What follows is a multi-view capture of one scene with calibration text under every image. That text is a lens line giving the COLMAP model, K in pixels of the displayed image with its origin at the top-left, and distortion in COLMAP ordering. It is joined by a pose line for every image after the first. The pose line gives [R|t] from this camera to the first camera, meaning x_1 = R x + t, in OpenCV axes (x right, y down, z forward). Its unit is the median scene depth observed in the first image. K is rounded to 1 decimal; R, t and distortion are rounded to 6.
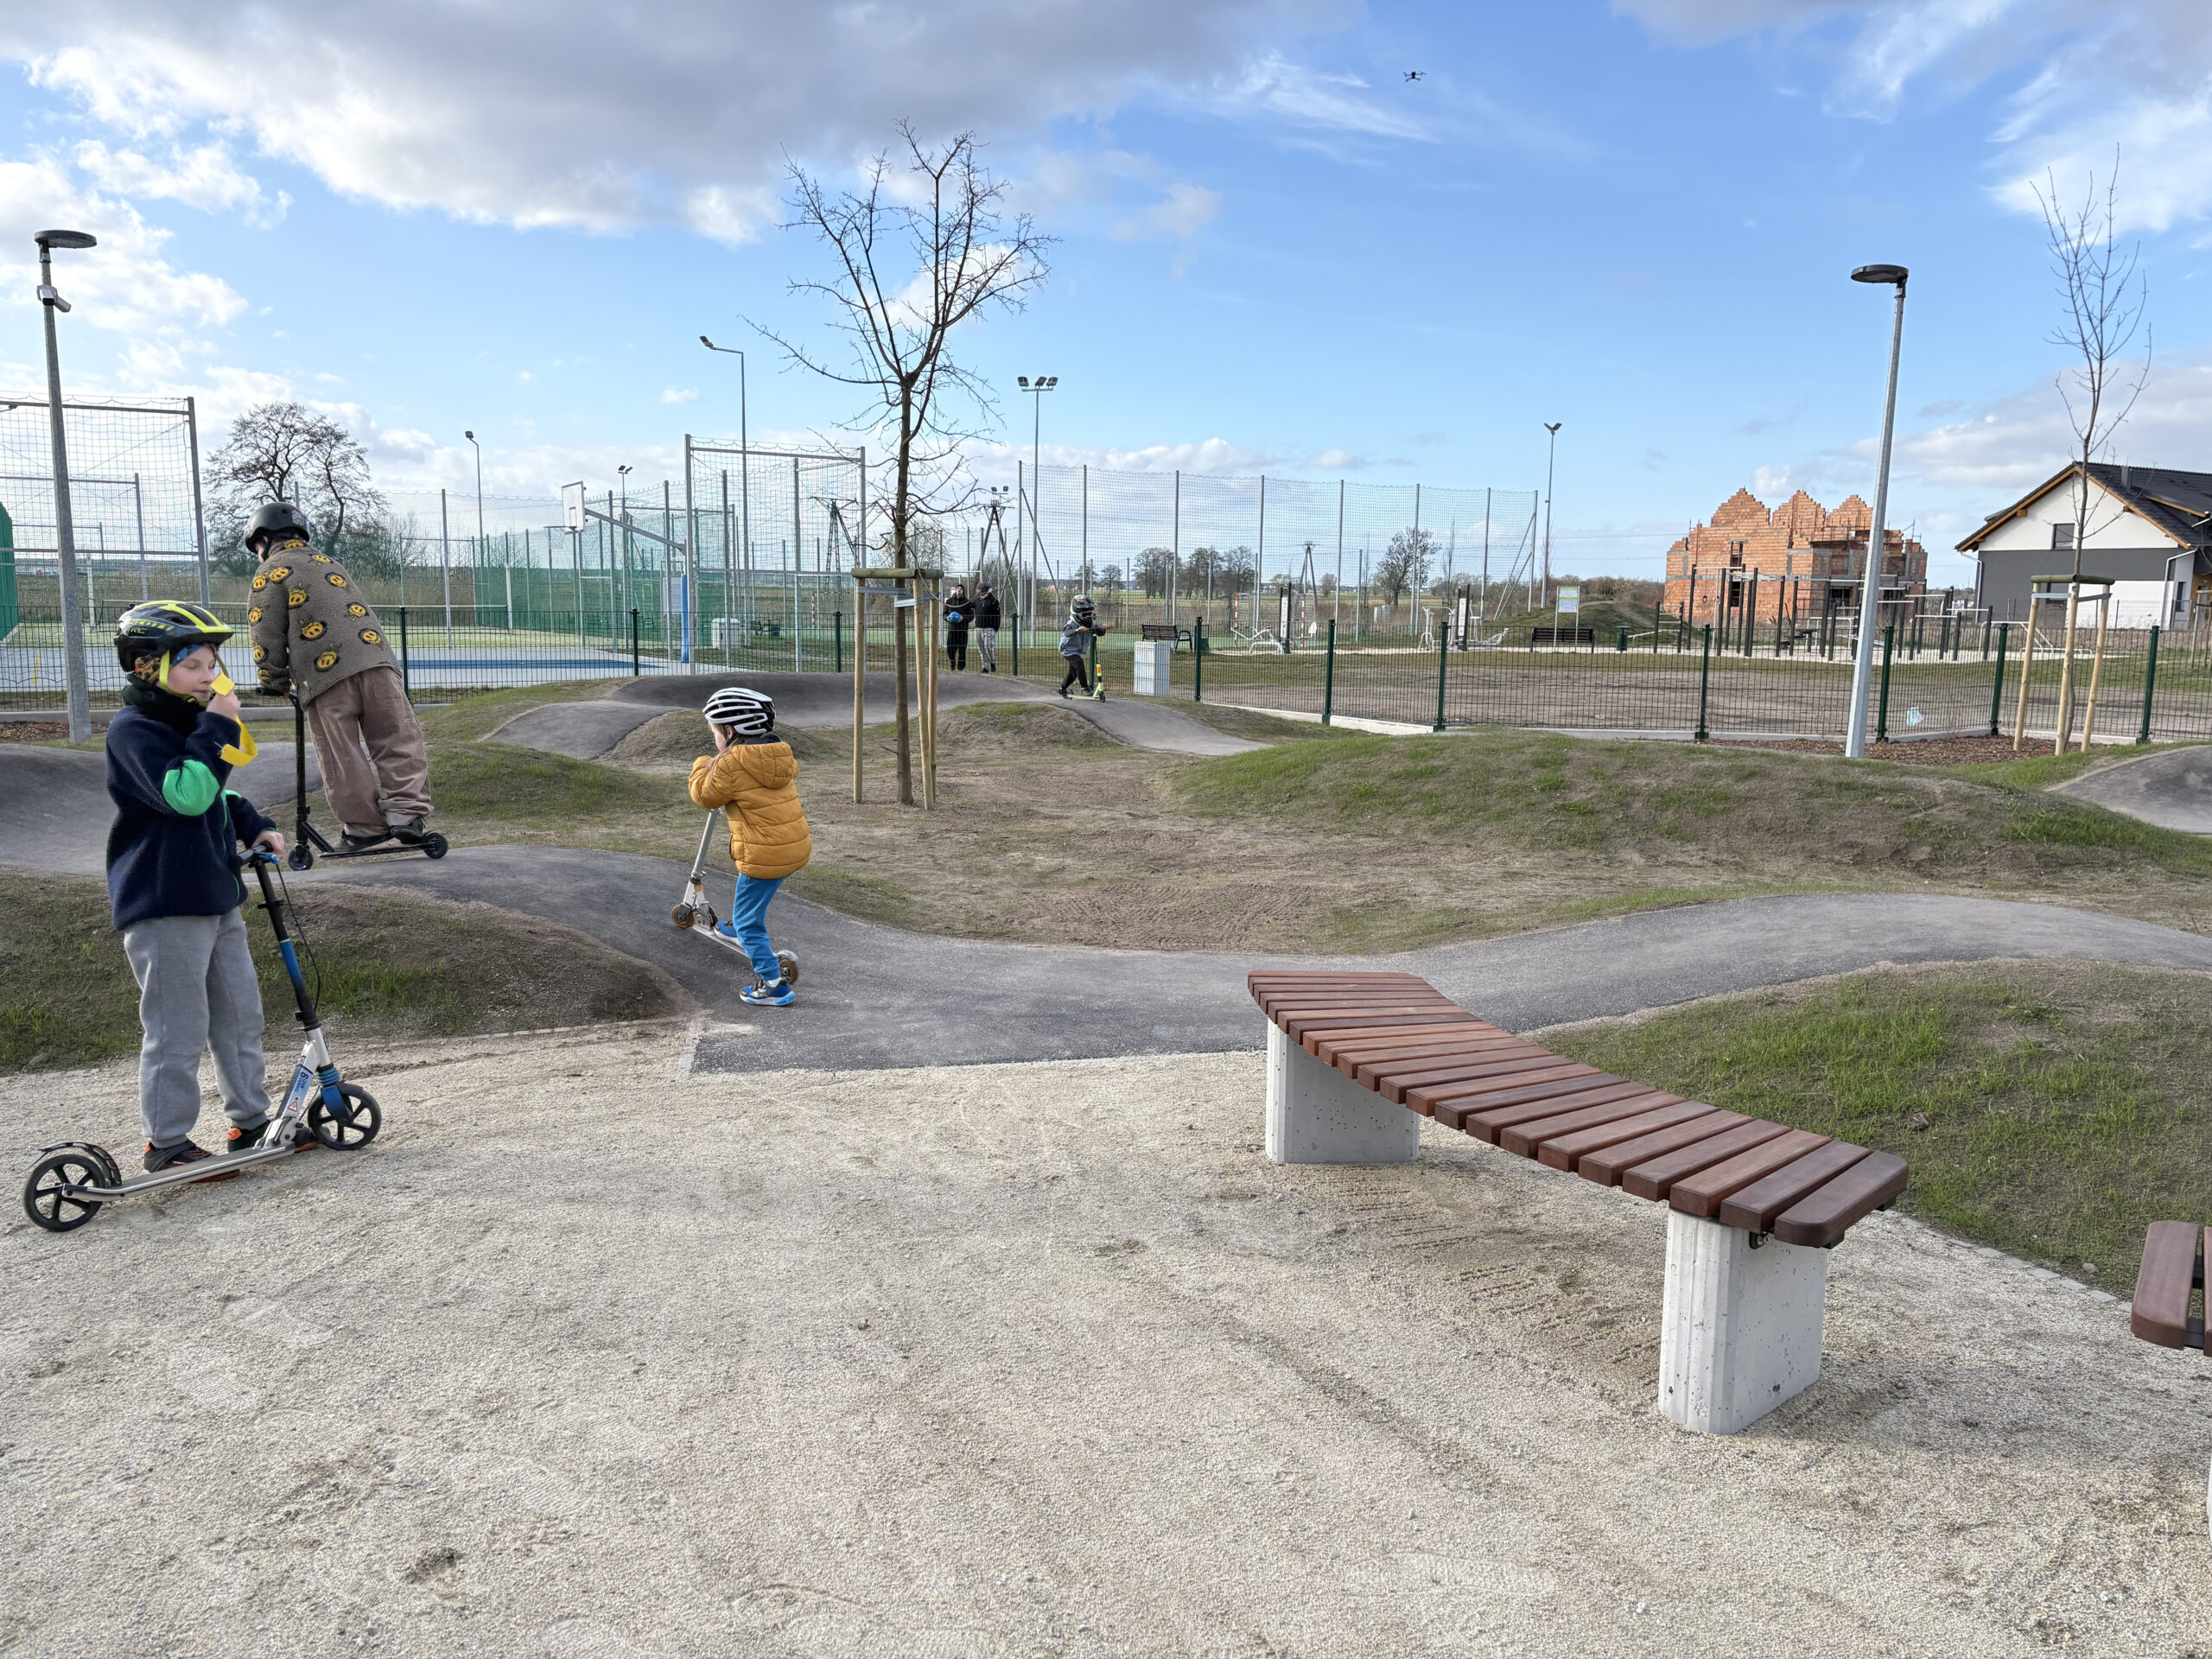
lens RADIAL K [[1668.3, 0, 1086.8], [0, 1668.3, 830.1], [0, 0, 1]] dist [0.050343, -0.049979]
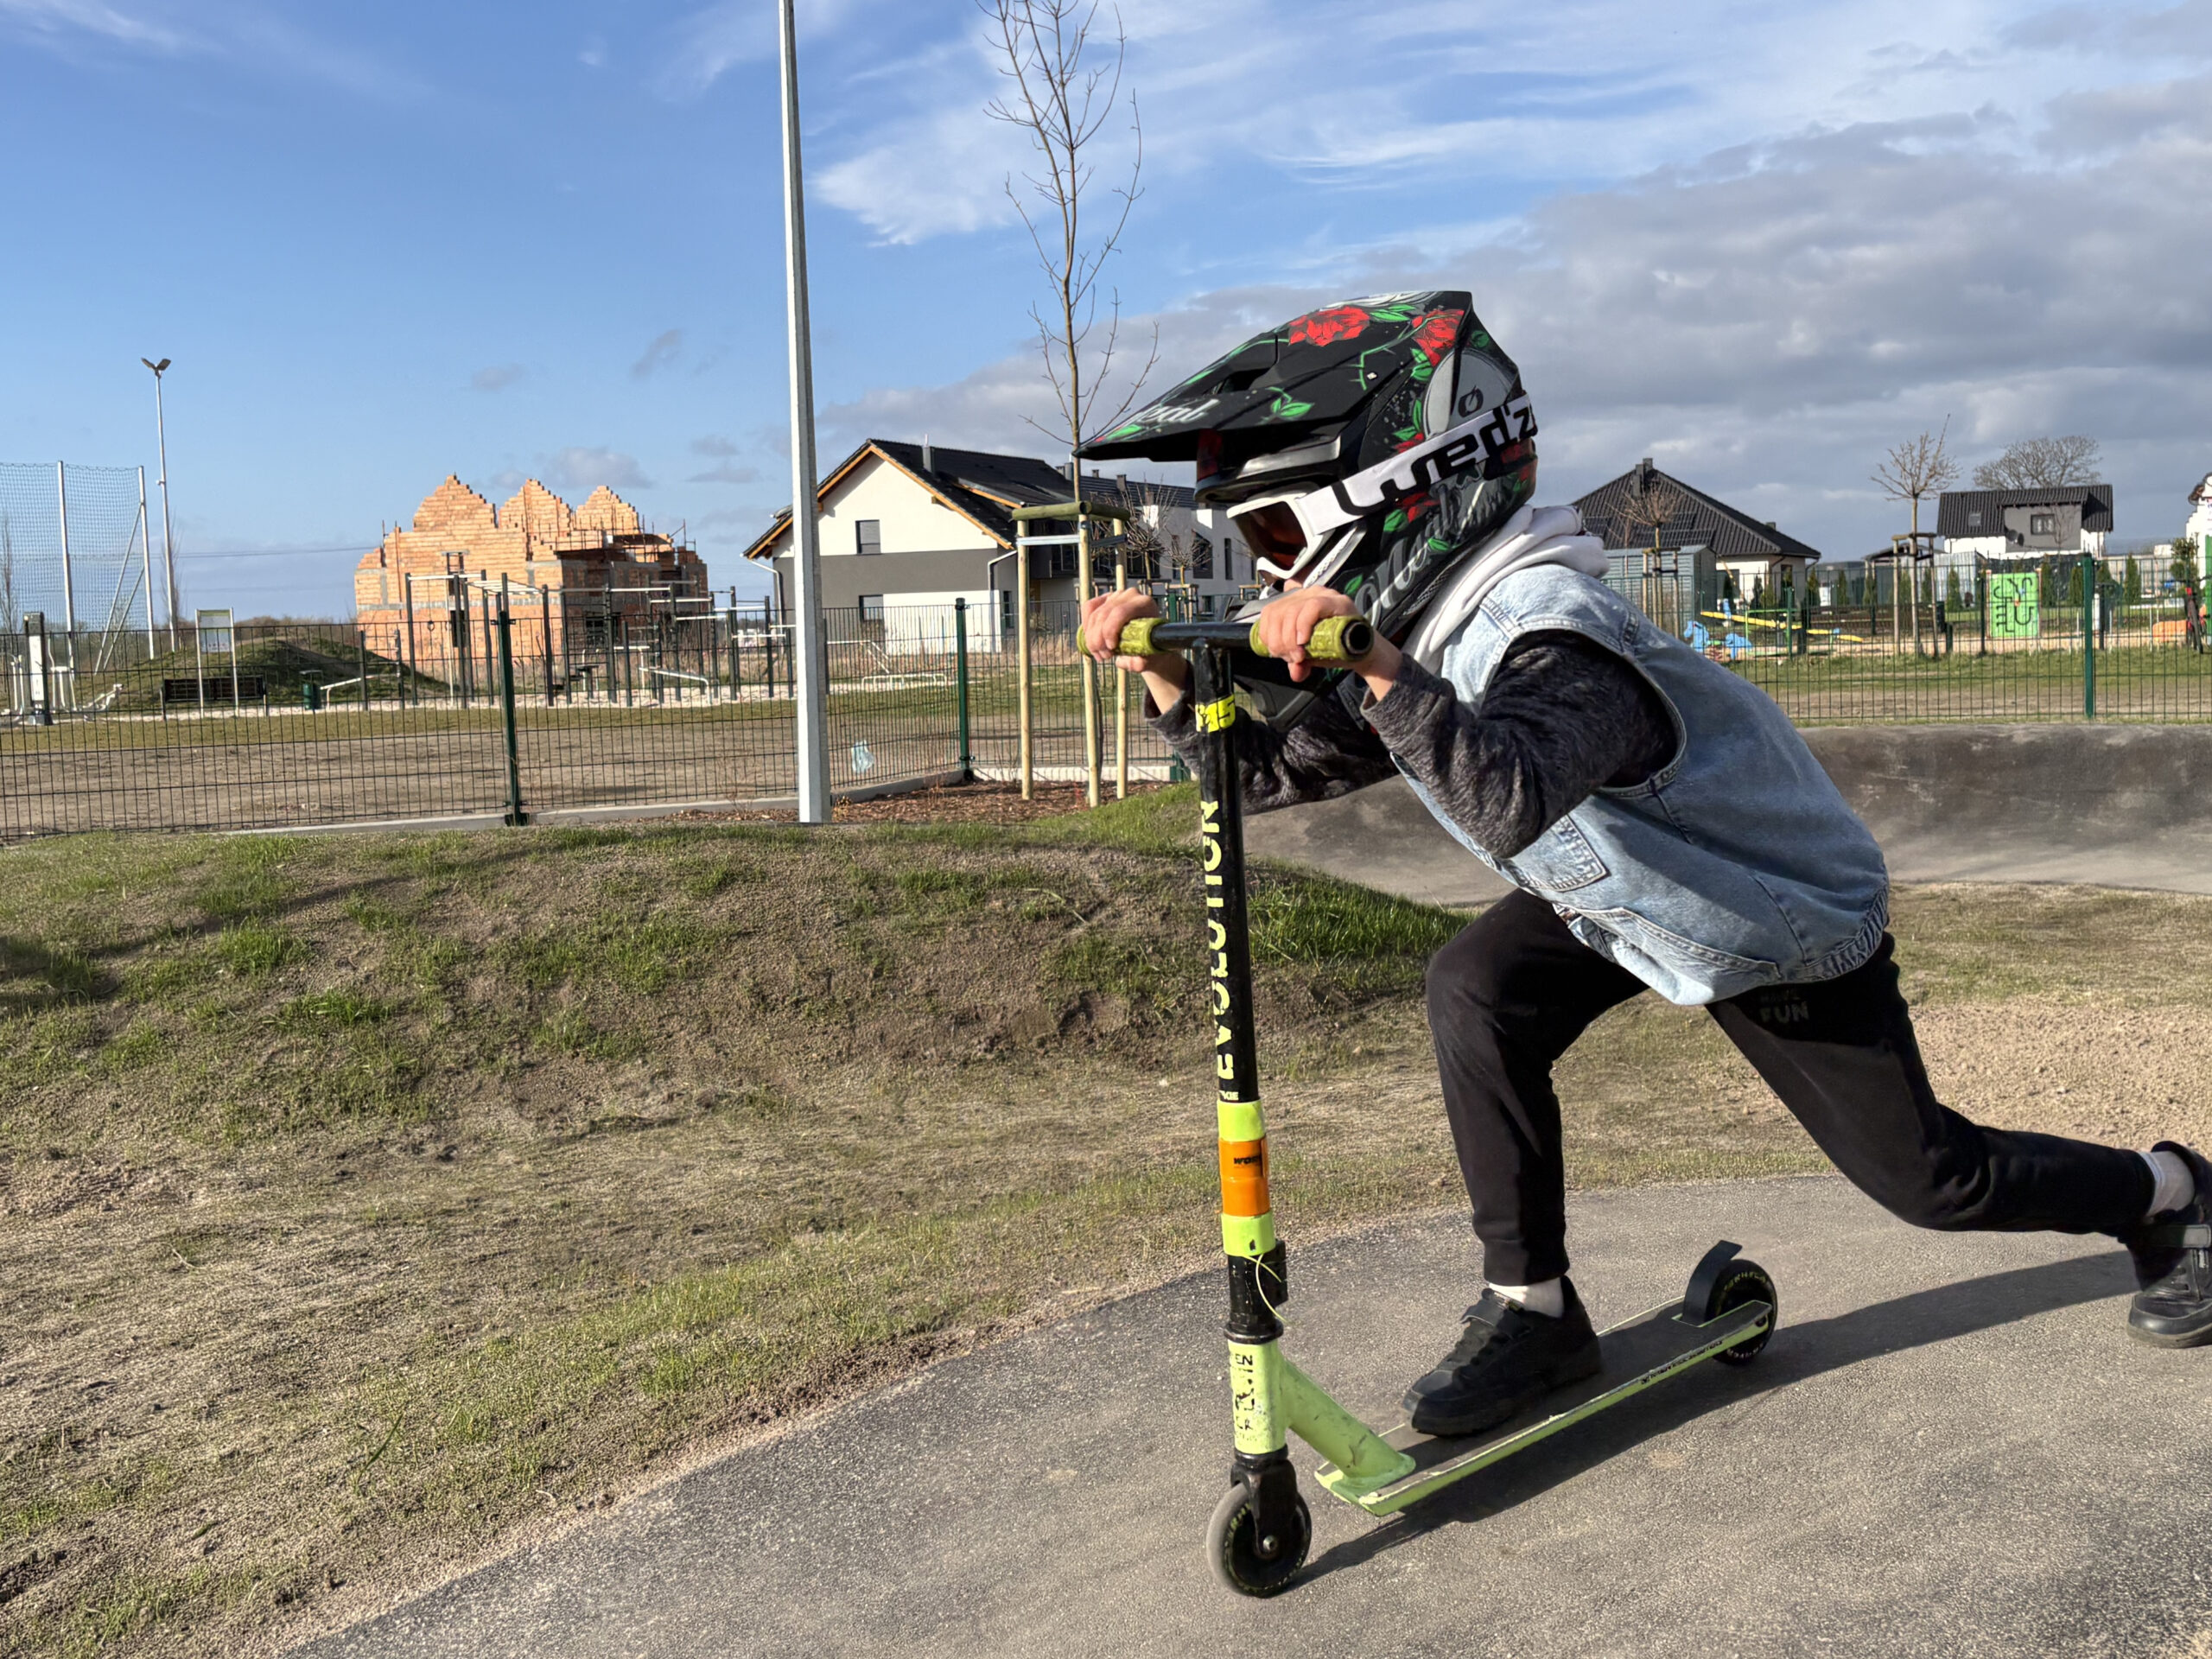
lens RADIAL K [[2444.9, 0, 1099.7], [0, 2444.9, 823.8], [0, 0, 1]] dist [0.050148, 0.000000]
pose [[0.811450, -0.085432, 0.578144, 0.021363], [0.123788, 0.991937, -0.027164, -0.003653], [-0.571162, 0.093610, 0.815482, 0.084039]]
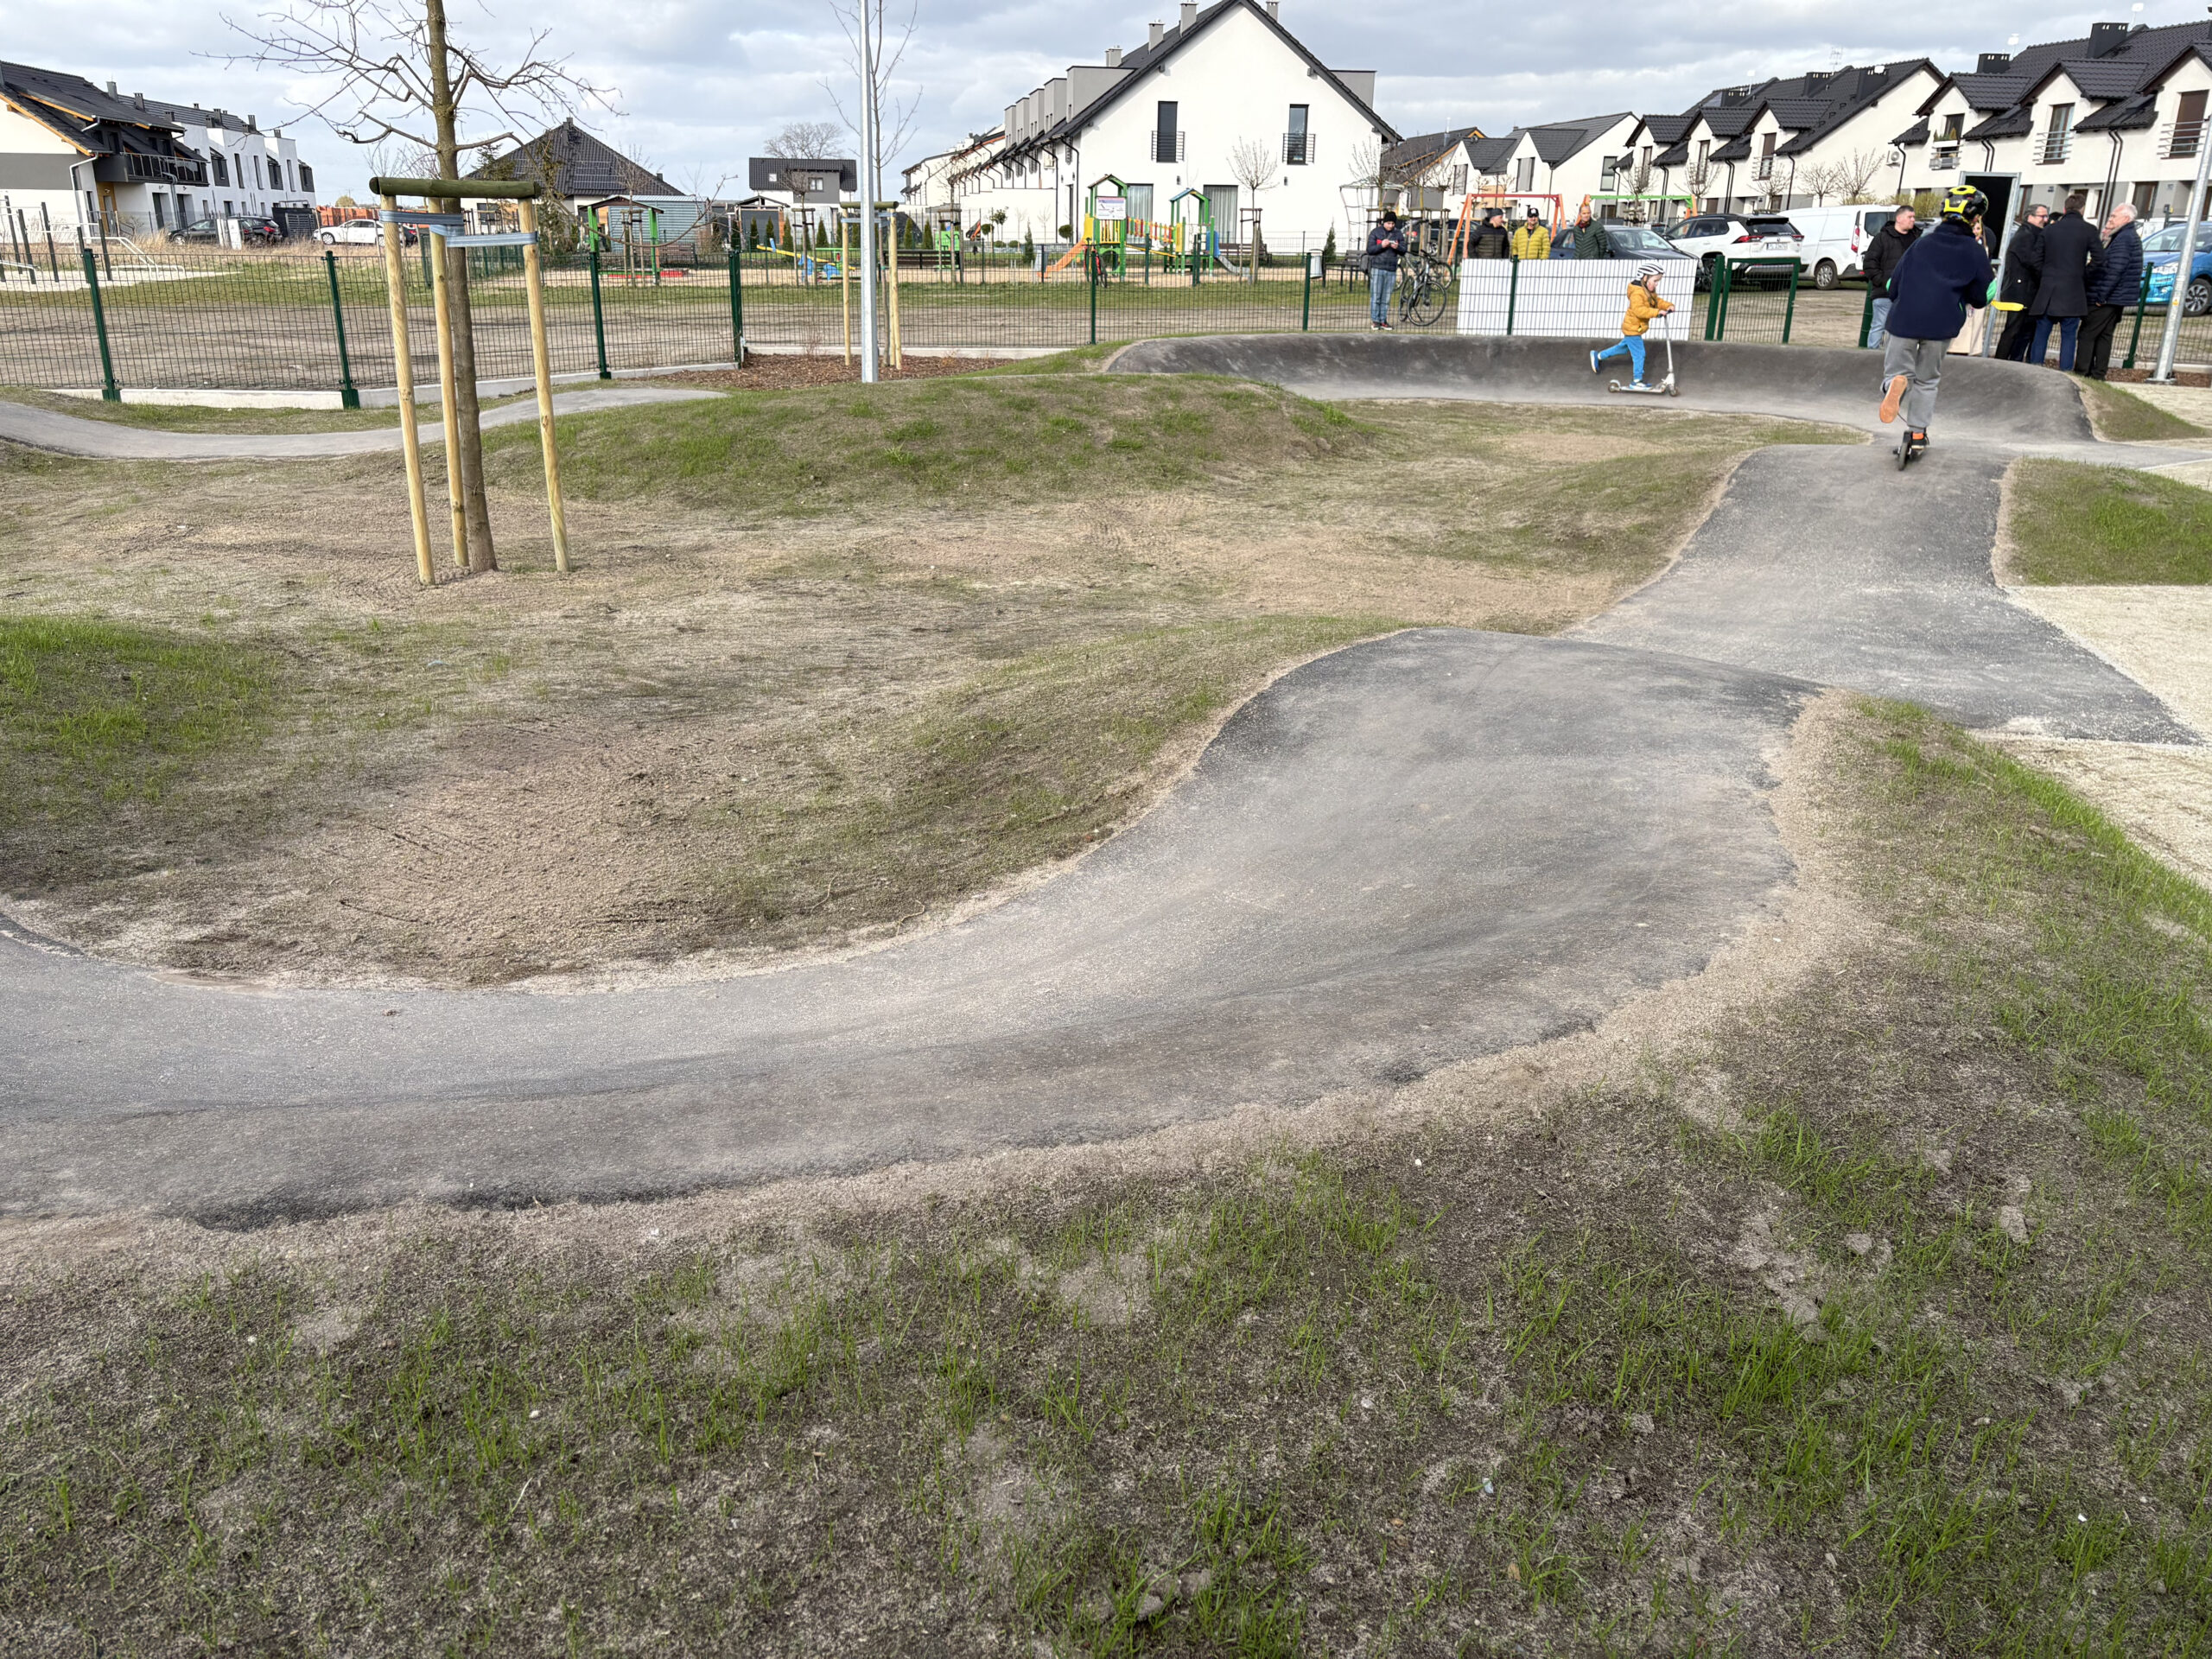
lens RADIAL K [[1668.3, 0, 1098.9], [0, 1668.3, 823.9], [0, 0, 1]] dist [0.050343, -0.049979]
pose [[0.381375, -0.314935, 0.869120, -0.139027], [0.122941, 0.949106, 0.289971, -0.018302], [-0.916209, -0.003737, 0.400683, 0.117799]]
